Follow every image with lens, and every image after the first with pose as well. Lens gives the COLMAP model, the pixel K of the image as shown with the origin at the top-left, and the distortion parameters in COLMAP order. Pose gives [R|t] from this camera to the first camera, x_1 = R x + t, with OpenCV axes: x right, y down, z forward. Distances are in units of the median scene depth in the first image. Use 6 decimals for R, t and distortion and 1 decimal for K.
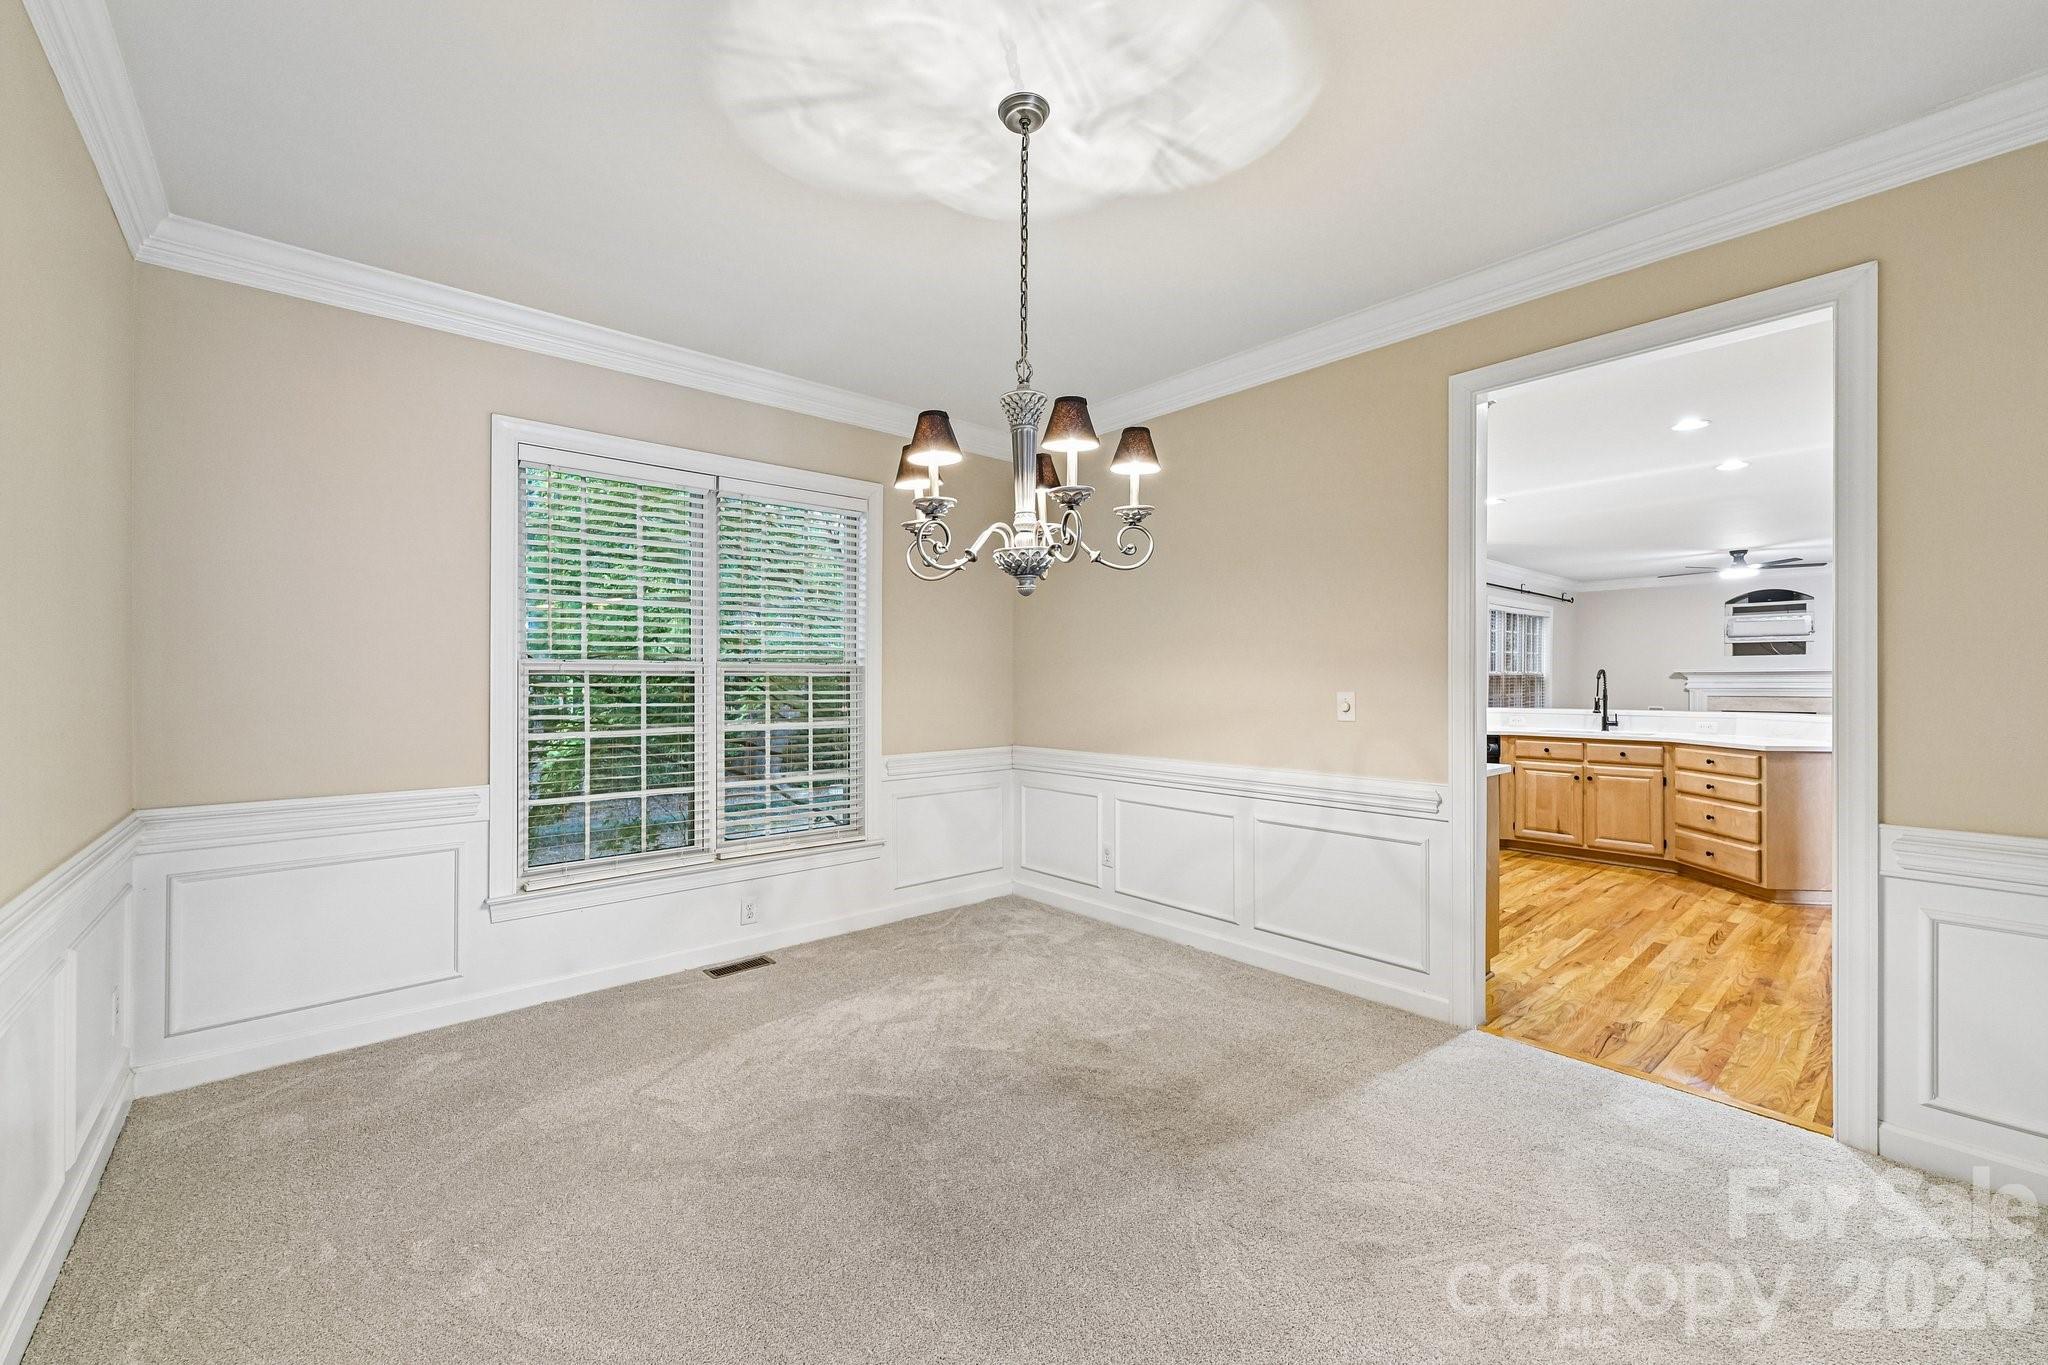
lens RADIAL K [[808.8, 0, 1031.0], [0, 808.8, 677.9], [0, 0, 1]] dist [-0.000469, -0.000063]
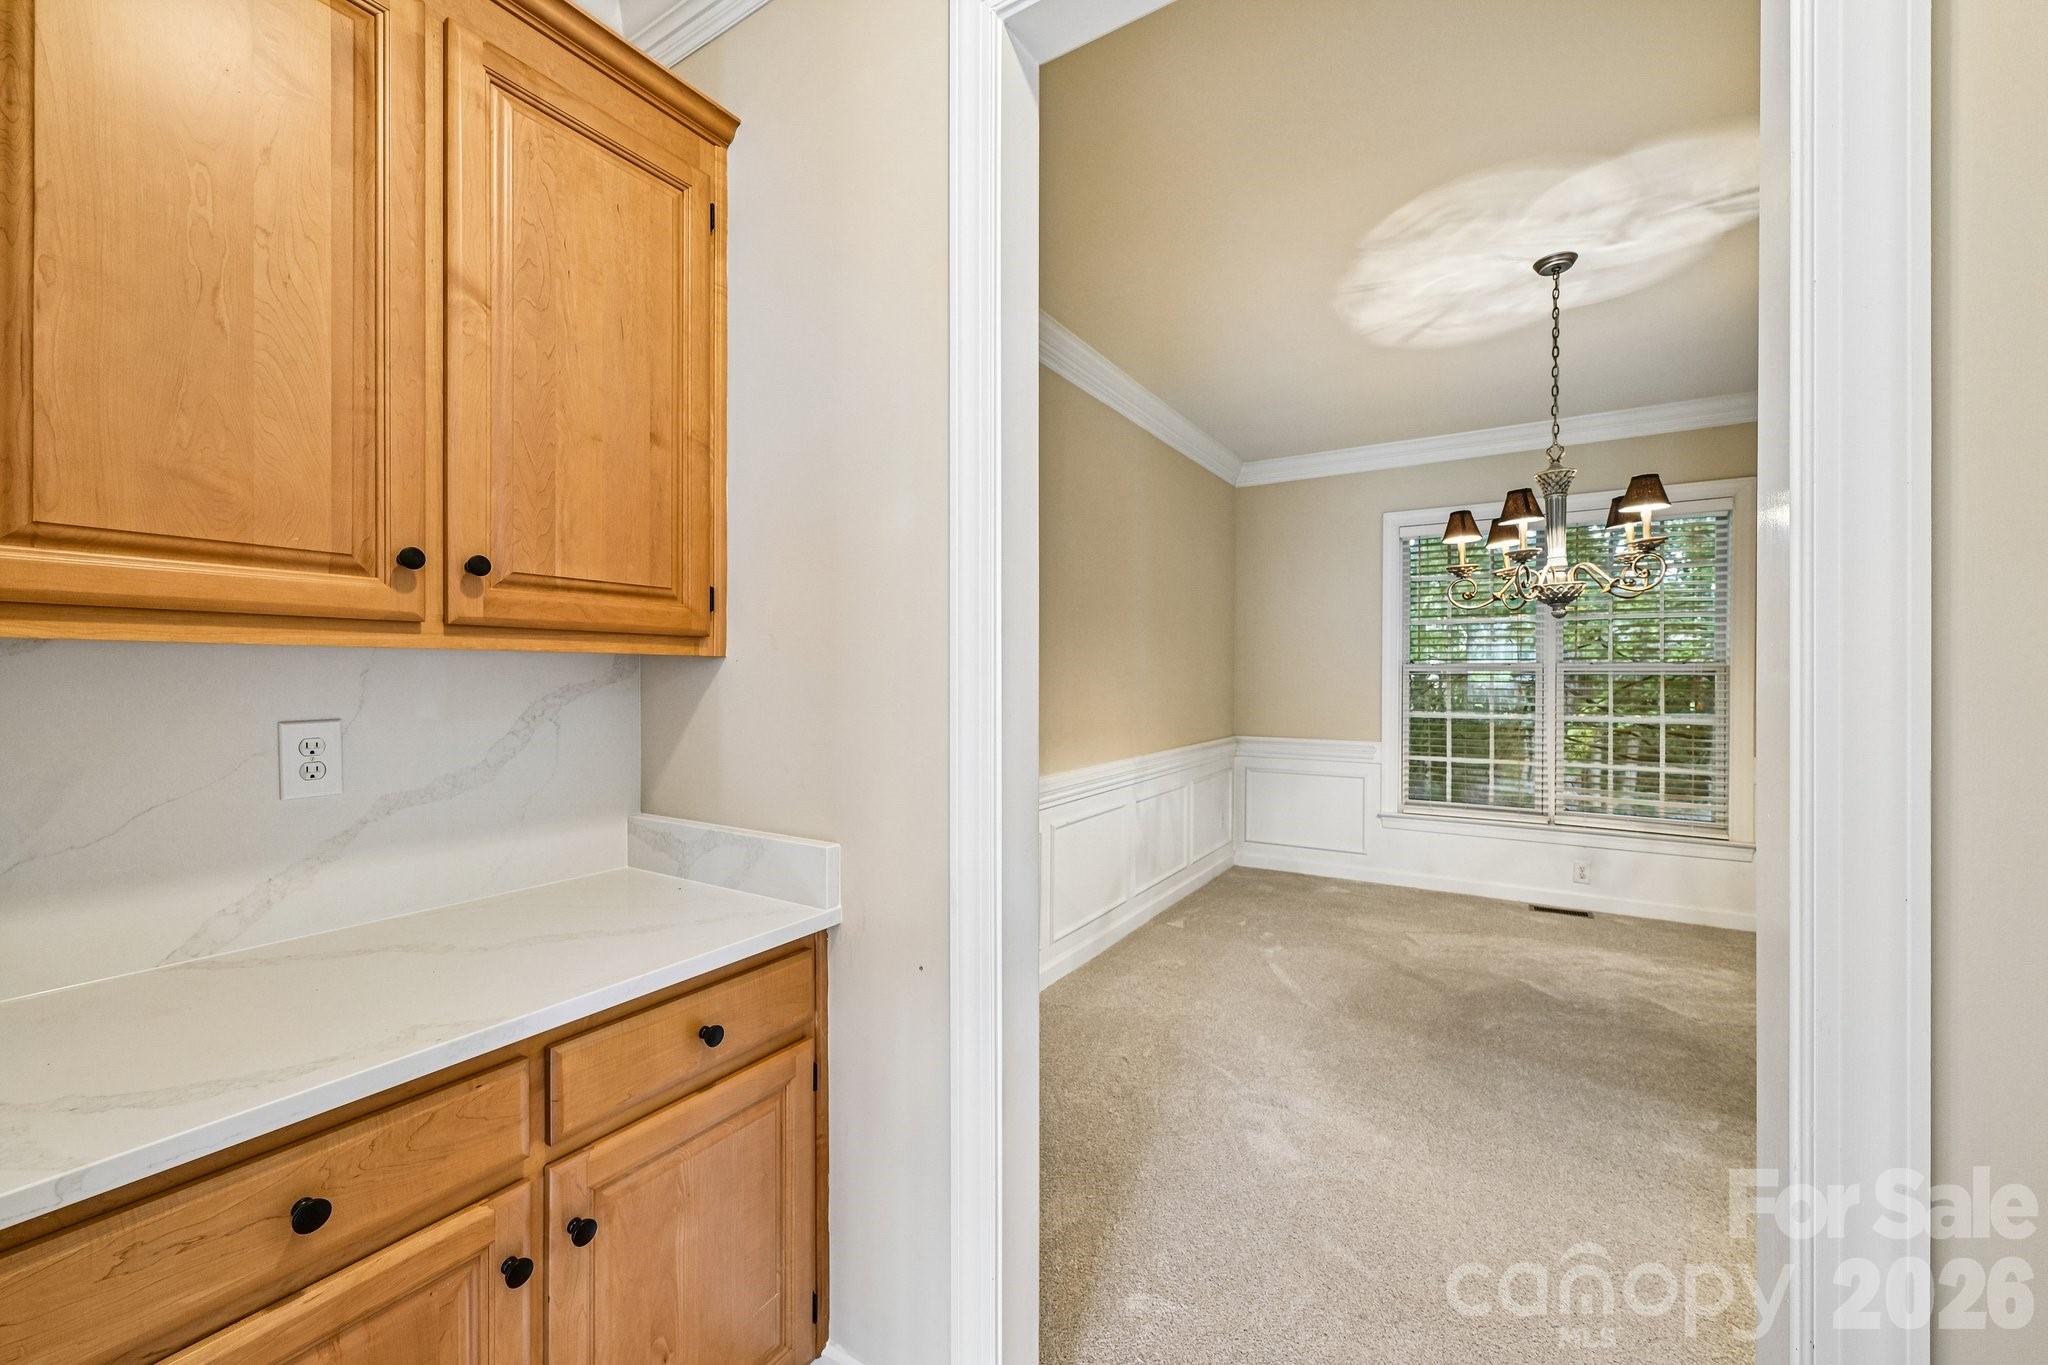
lens RADIAL K [[808.8, 0, 1018.7], [0, 808.8, 677.9], [0, 0, 1]] dist [-0.000469, -0.000063]
pose [[0.285994, 0.005270, -0.958217, 0.790381], [0.000482, 0.999984, 0.005643, -0.007678], [0.958231, -0.002076, 0.285987, -0.192736]]
